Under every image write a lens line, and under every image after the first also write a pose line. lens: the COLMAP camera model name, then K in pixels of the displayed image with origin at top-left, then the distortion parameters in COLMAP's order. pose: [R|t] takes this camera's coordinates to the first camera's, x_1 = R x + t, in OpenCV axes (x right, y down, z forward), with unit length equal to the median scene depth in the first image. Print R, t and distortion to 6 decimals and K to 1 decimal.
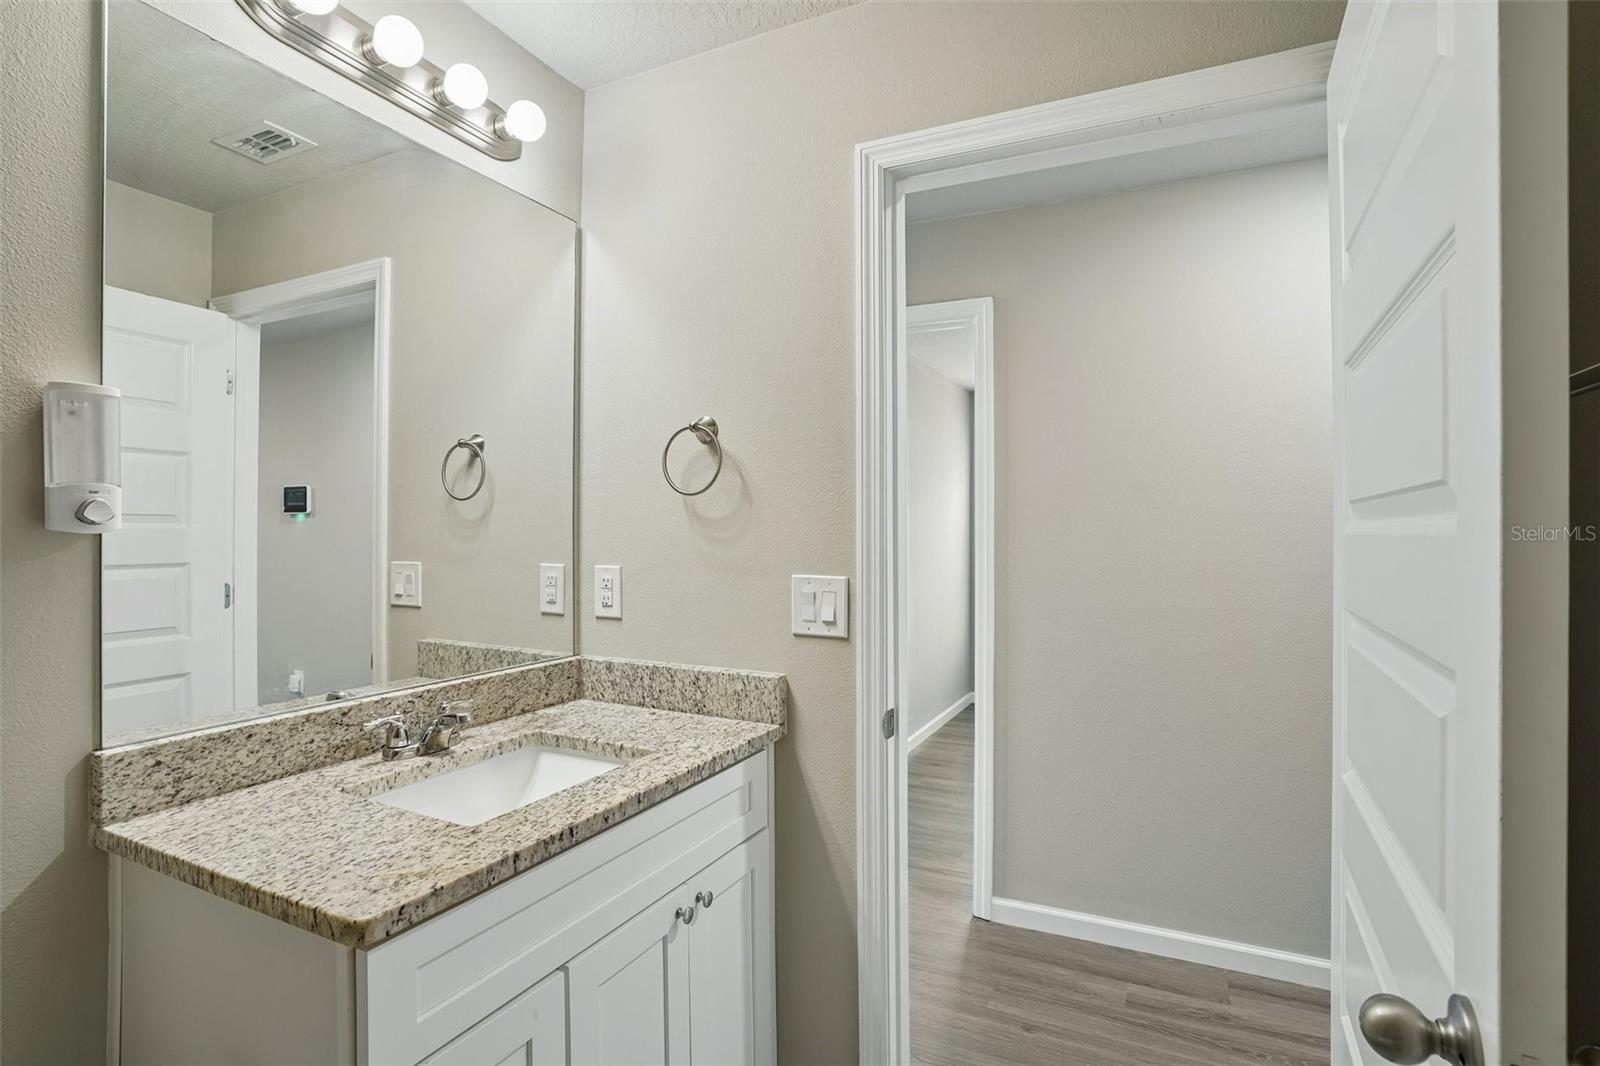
lens RADIAL K [[806.5, 0, 798.8], [0, 806.5, 530.5], [0, 0, 1]] dist [-0.029223, 0.008382]
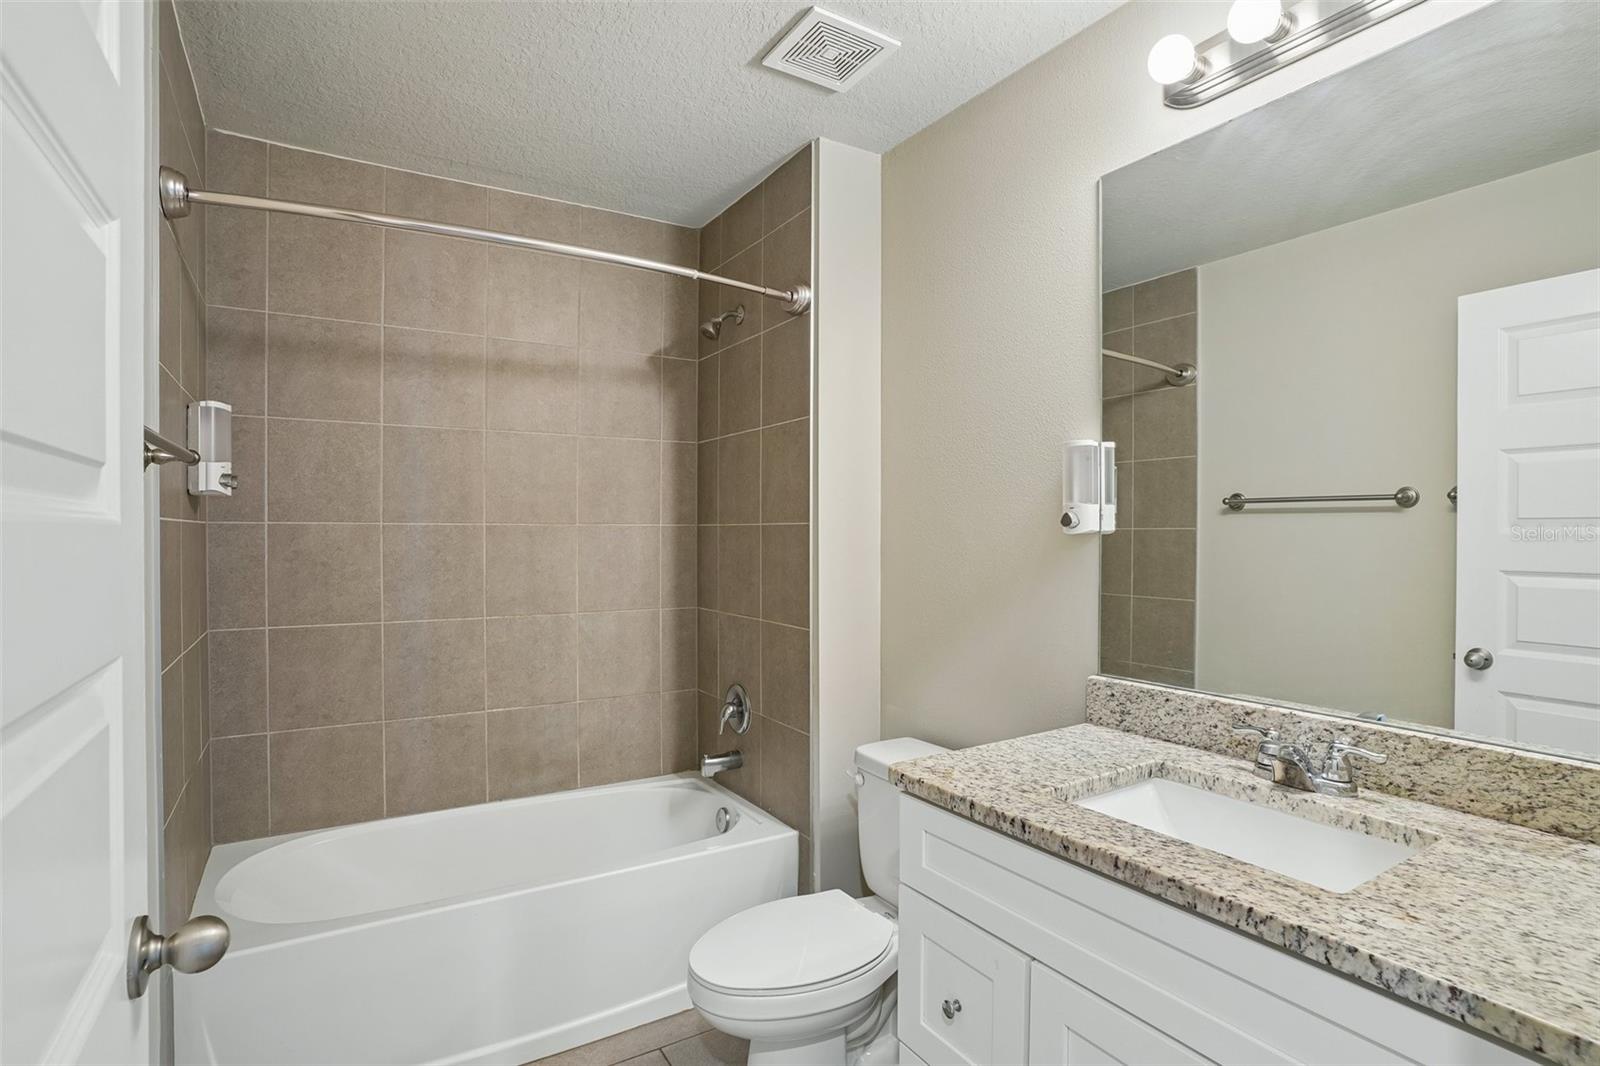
lens RADIAL K [[806.5, 0, 799.4], [0, 806.5, 535.4], [0, 0, 1]] dist [-0.029223, 0.008382]
pose [[-0.528663, -0.005517, -0.848814, 0.631943], [-0.007522, 0.999970, -0.001815, 0.010828], [0.848798, 0.005425, -0.528689, 1.124035]]
